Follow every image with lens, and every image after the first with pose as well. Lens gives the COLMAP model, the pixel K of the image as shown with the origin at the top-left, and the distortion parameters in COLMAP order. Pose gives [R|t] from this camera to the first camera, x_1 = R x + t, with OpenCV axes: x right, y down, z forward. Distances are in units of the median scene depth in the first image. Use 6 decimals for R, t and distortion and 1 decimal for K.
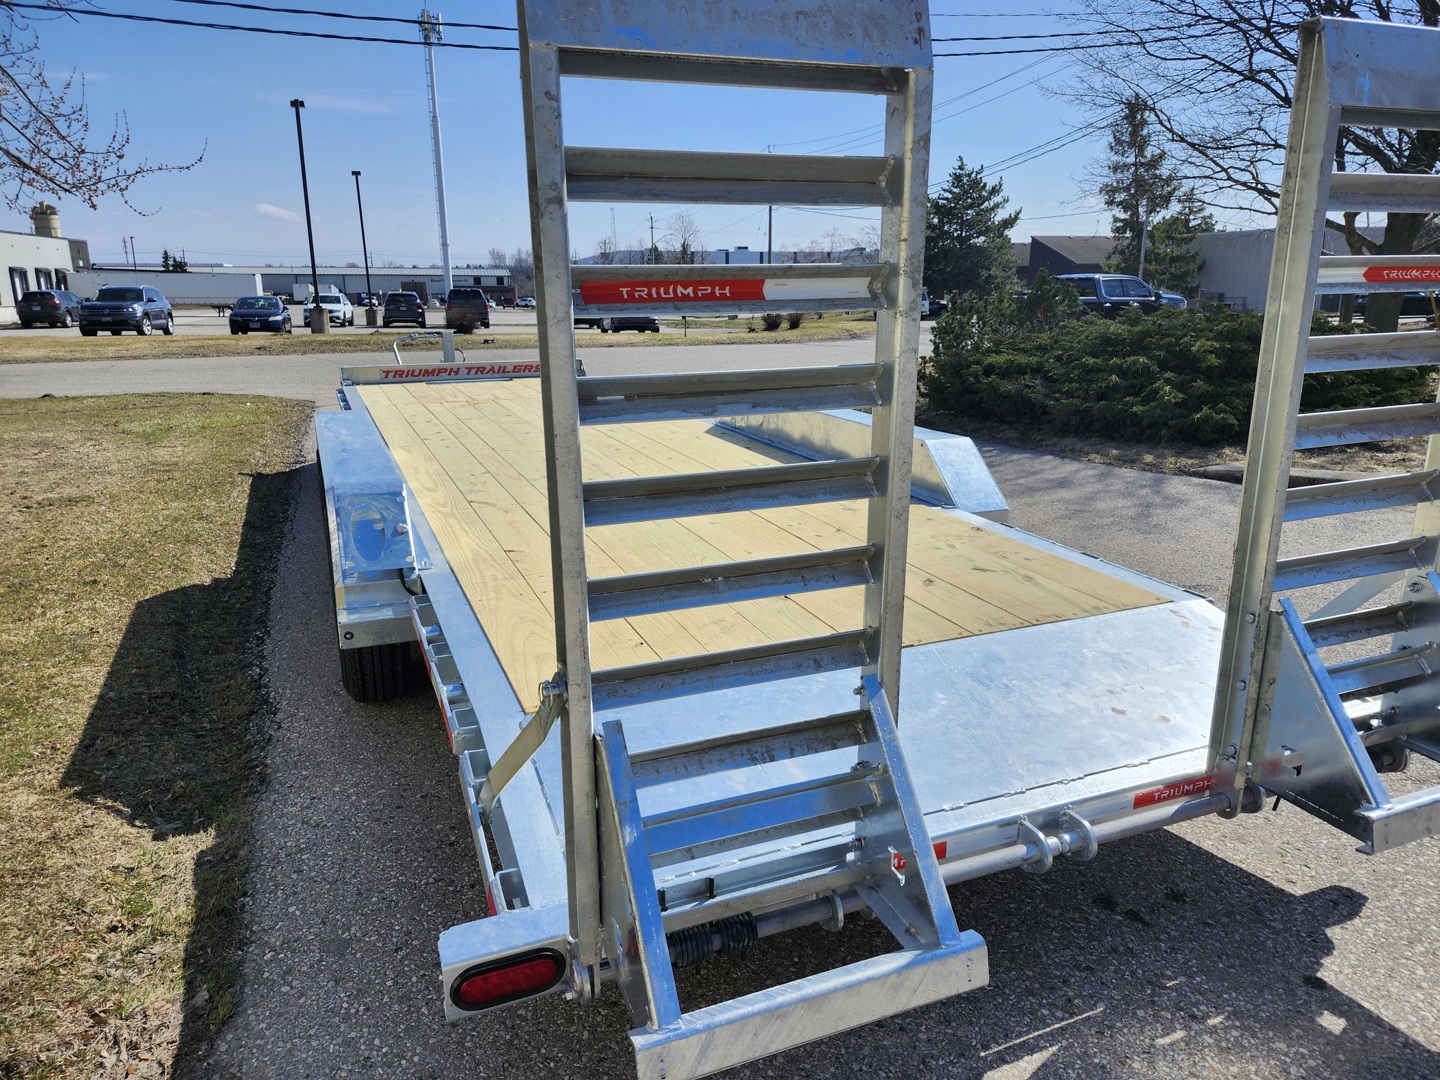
lens RADIAL K [[997.9, 0, 733.5], [0, 997.9, 560.2], [0, 0, 1]] dist [0.070106, -0.081707]
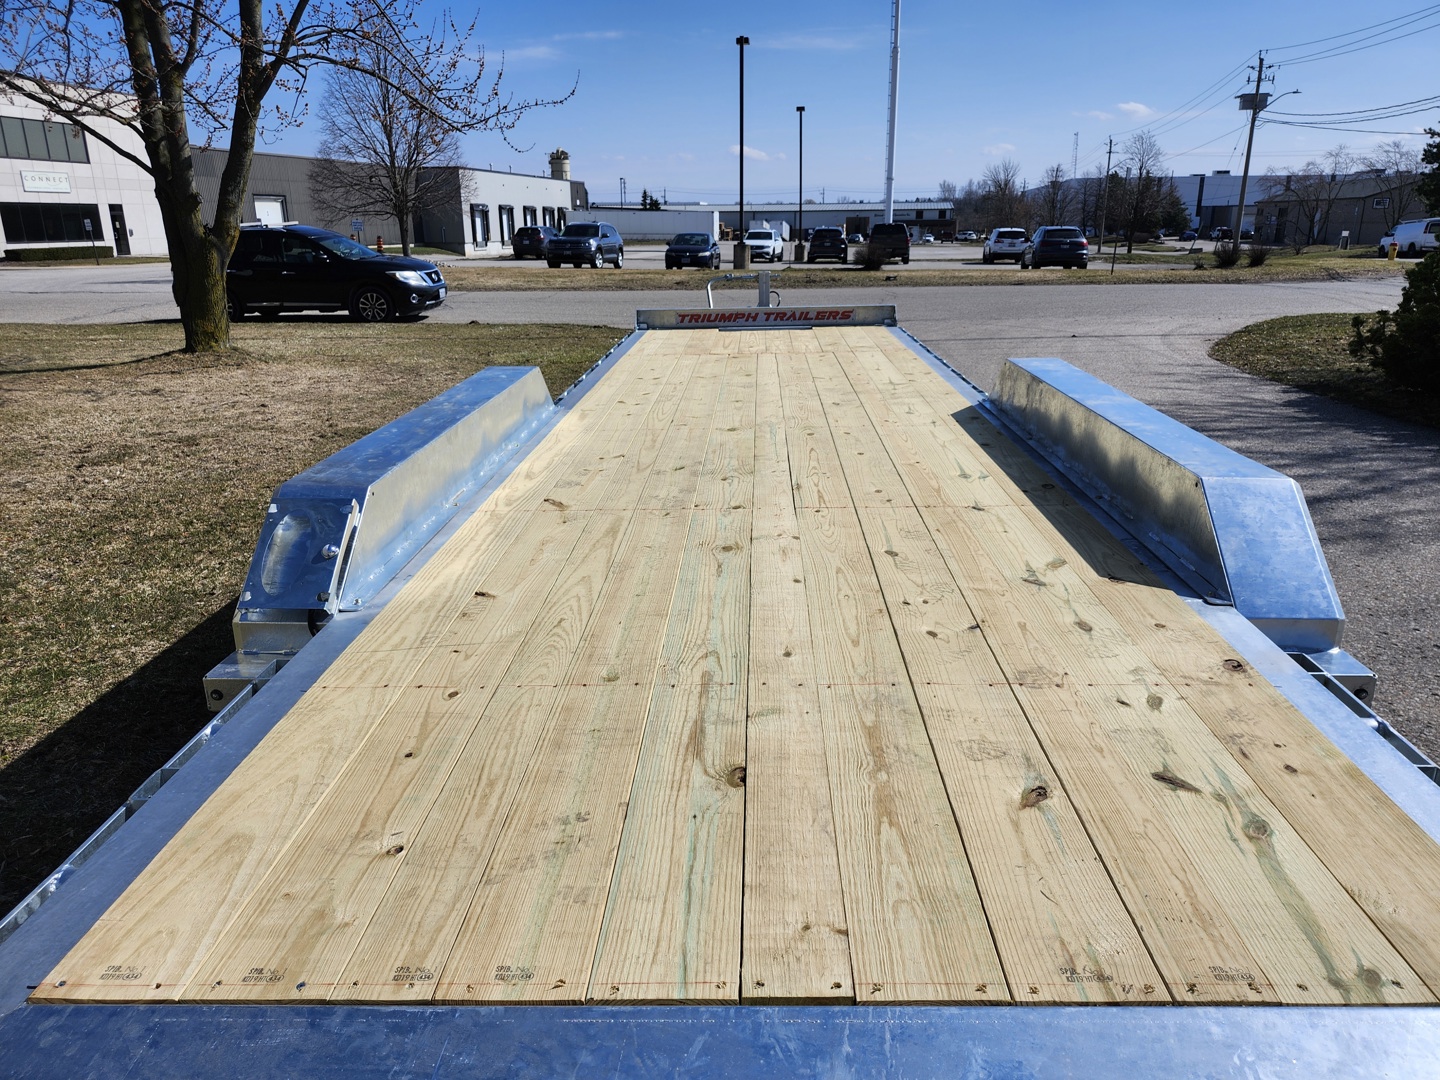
lens RADIAL K [[997.9, 0, 729.9], [0, 997.9, 538.9], [0, 0, 1]] dist [0.070106, -0.081707]
pose [[0.910576, 0.121819, -0.394983, 0.027616], [-0.105458, 0.992428, 0.062964, -0.014351], [0.399662, -0.015680, 0.916528, 0.053154]]
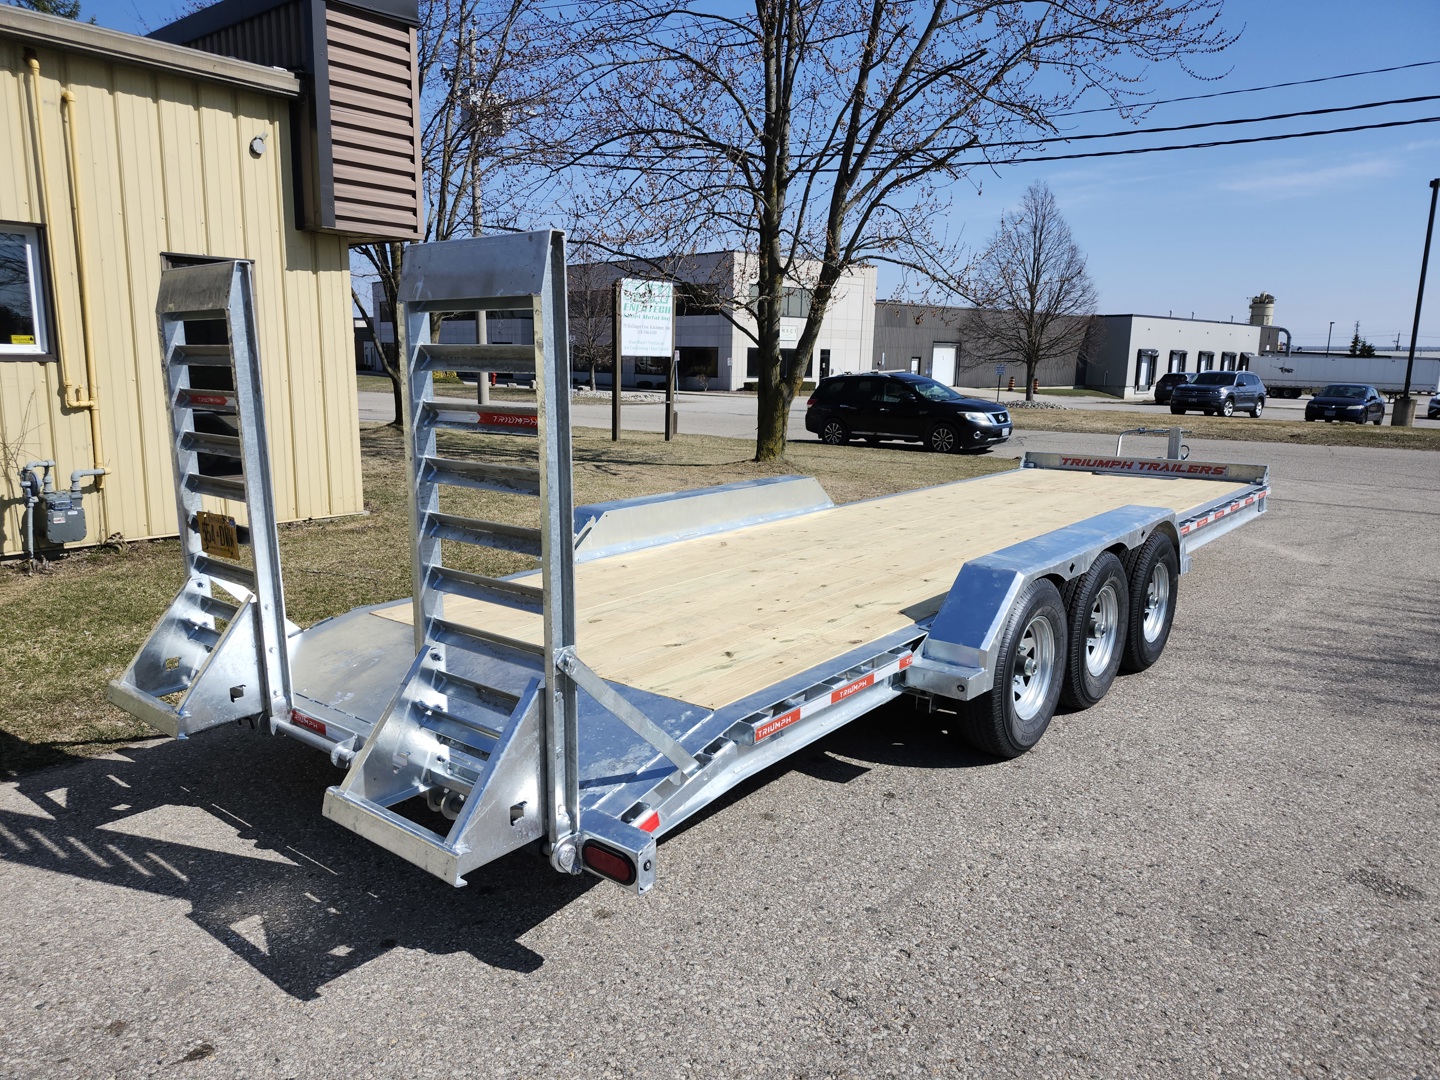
lens RADIAL K [[997.9, 0, 710.0], [0, 997.9, 536.7], [0, 0, 1]] dist [0.070106, -0.081707]
pose [[0.462764, 0.164915, -0.871006, 0.142348], [-0.250407, 0.966848, 0.050021, -0.020179], [0.850380, 0.194958, 0.488719, 0.048514]]
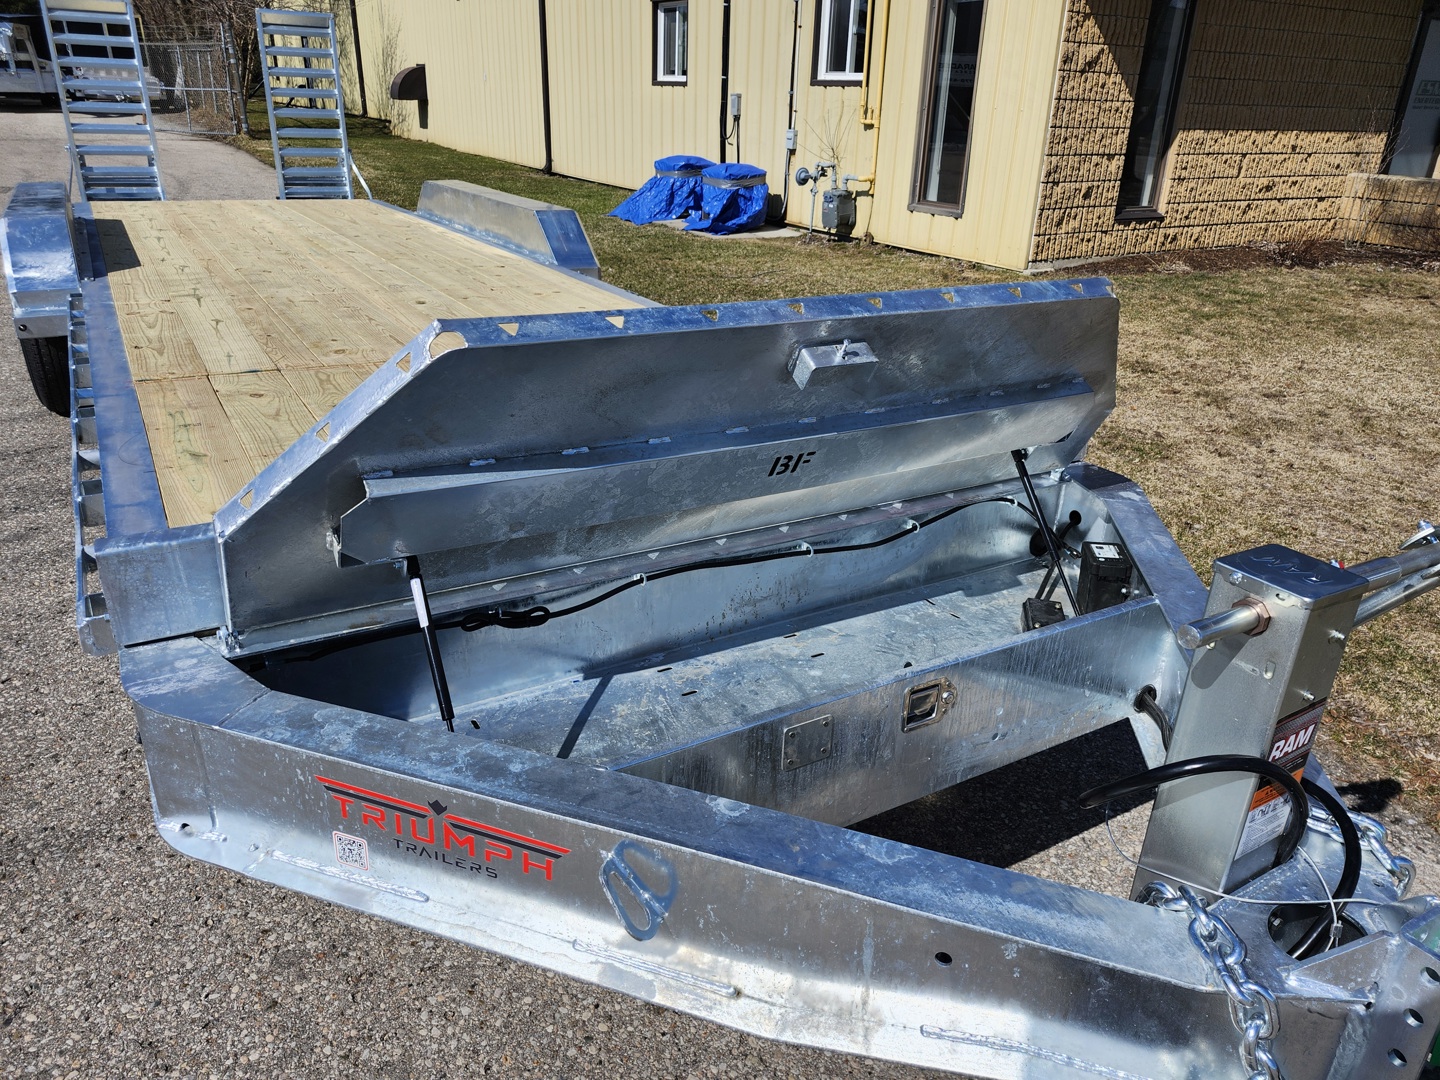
lens RADIAL K [[997.9, 0, 724.5], [0, 997.9, 548.1], [0, 0, 1]] dist [0.070106, -0.081707]
pose [[-0.990852, 0.033063, -0.130844, -0.080440], [-0.058373, 0.769148, 0.636399, -0.106587], [0.121679, 0.638214, -0.760182, 0.391198]]
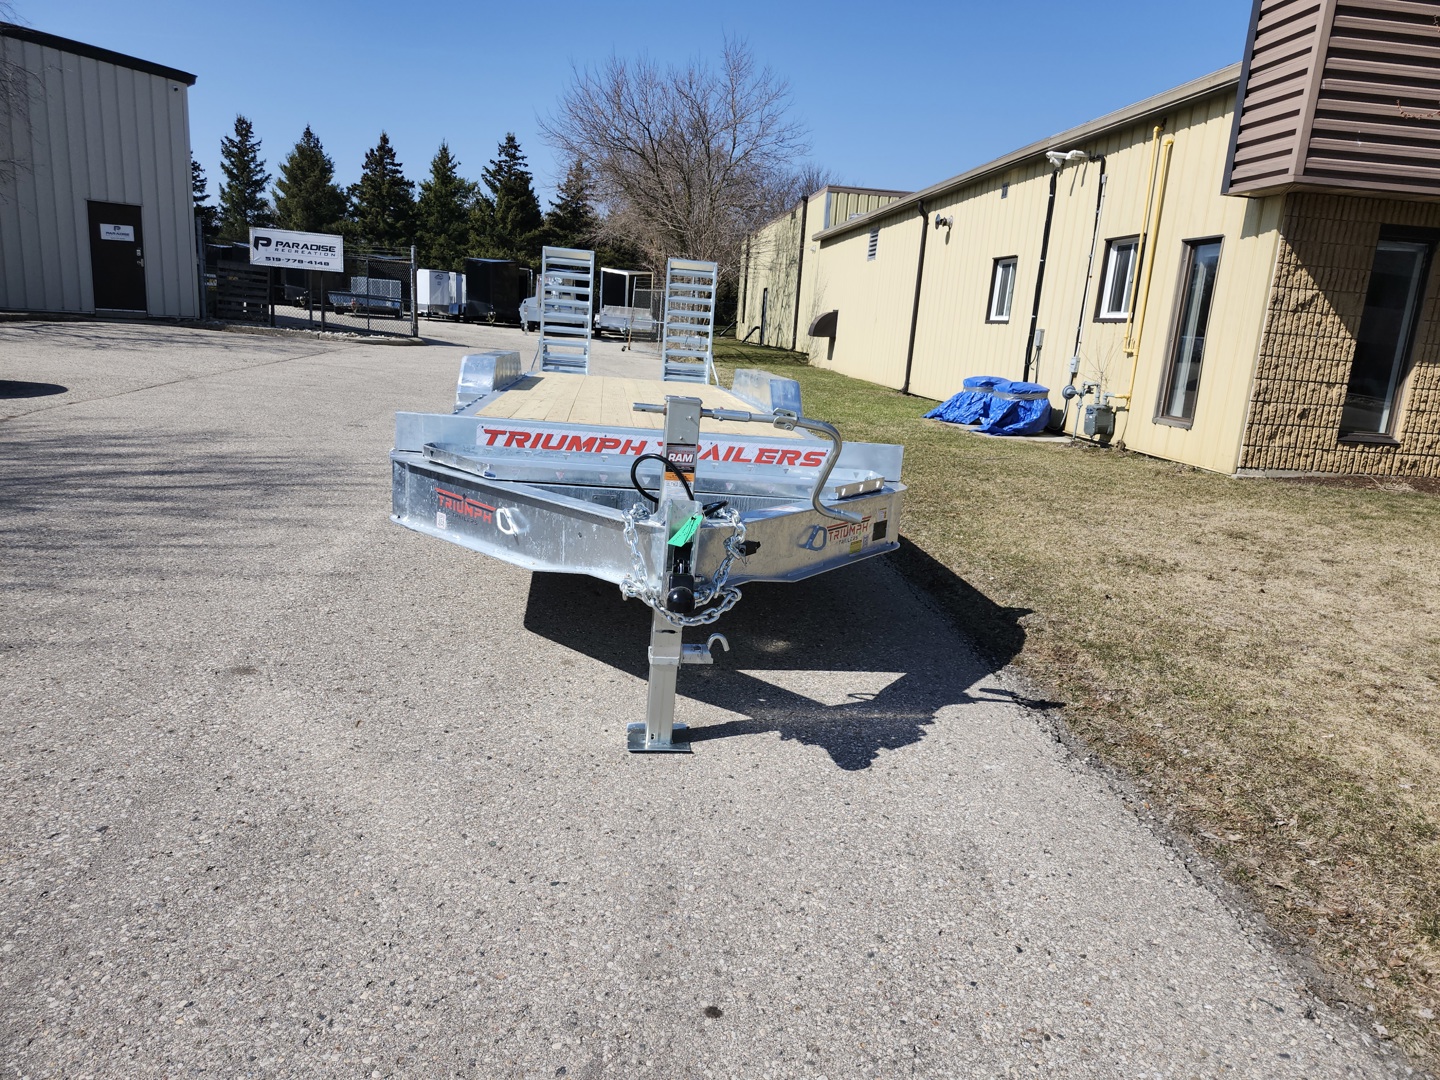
lens RADIAL K [[997.9, 0, 724.4], [0, 997.9, 560.8], [0, 0, 1]] dist [0.070106, -0.081707]
pose [[-0.956669, -0.122294, 0.264251, -0.143238], [0.016710, 0.882971, 0.469131, -0.120173], [-0.290698, 0.453219, -0.842667, 0.469194]]
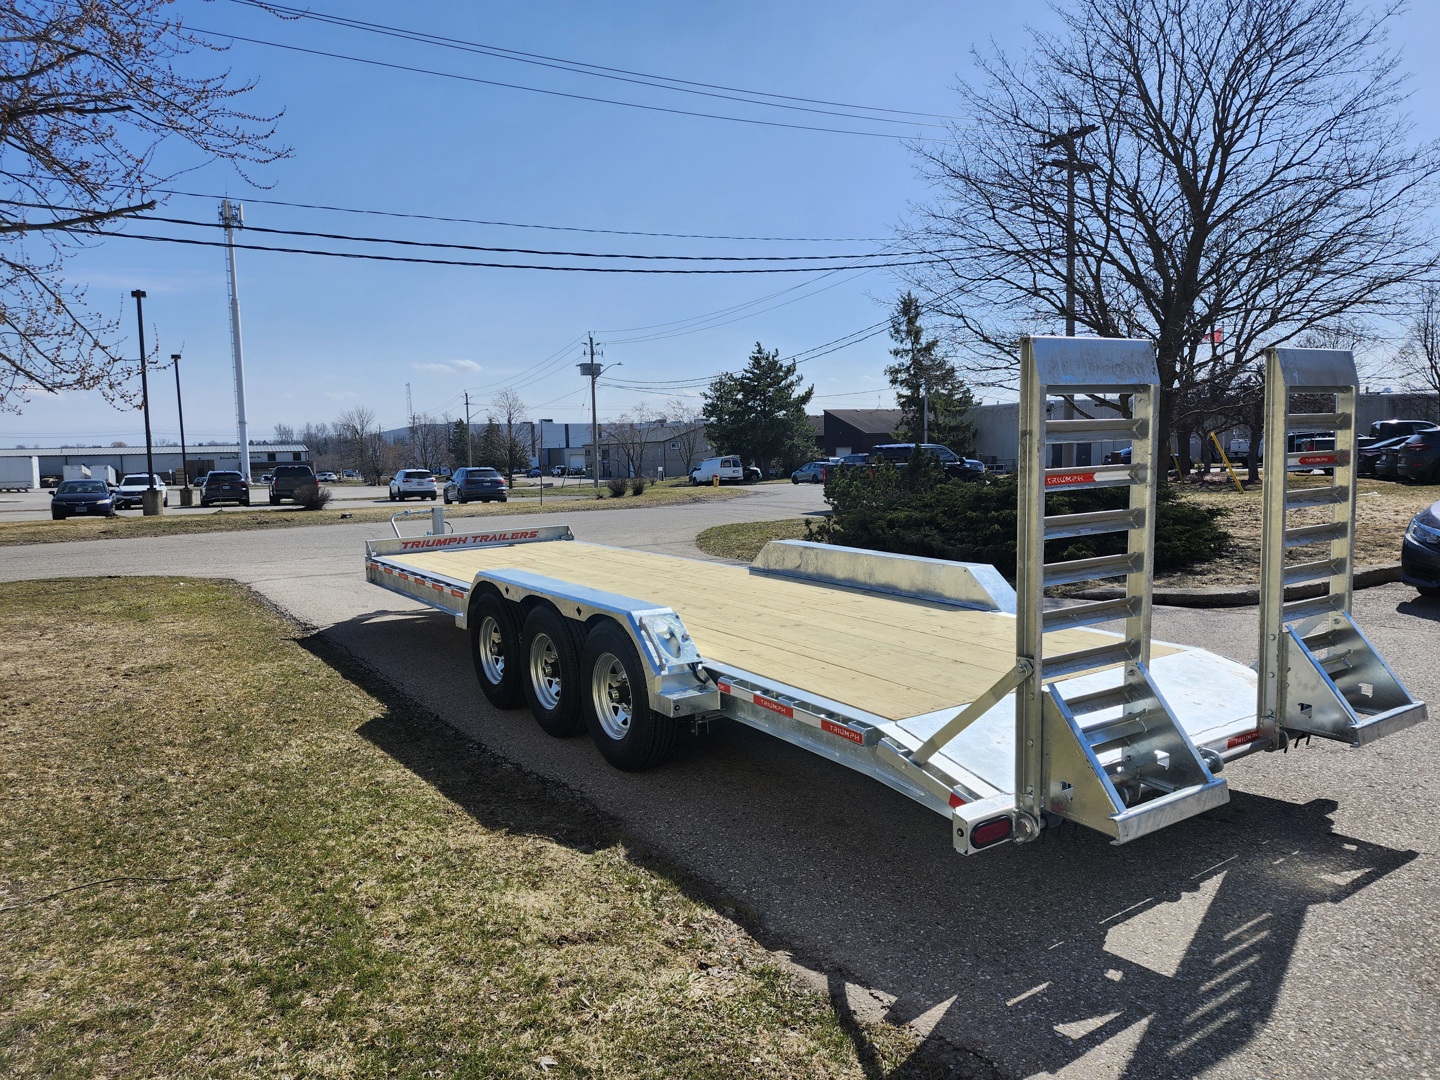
lens RADIAL K [[997.9, 0, 733.2], [0, 997.9, 553.2], [0, 0, 1]] dist [0.070106, -0.081707]
pose [[0.979855, -0.039630, 0.195739, -0.065377], [0.071855, 0.984435, -0.160387, 0.010318], [-0.186337, 0.171221, 0.967451, -0.052043]]
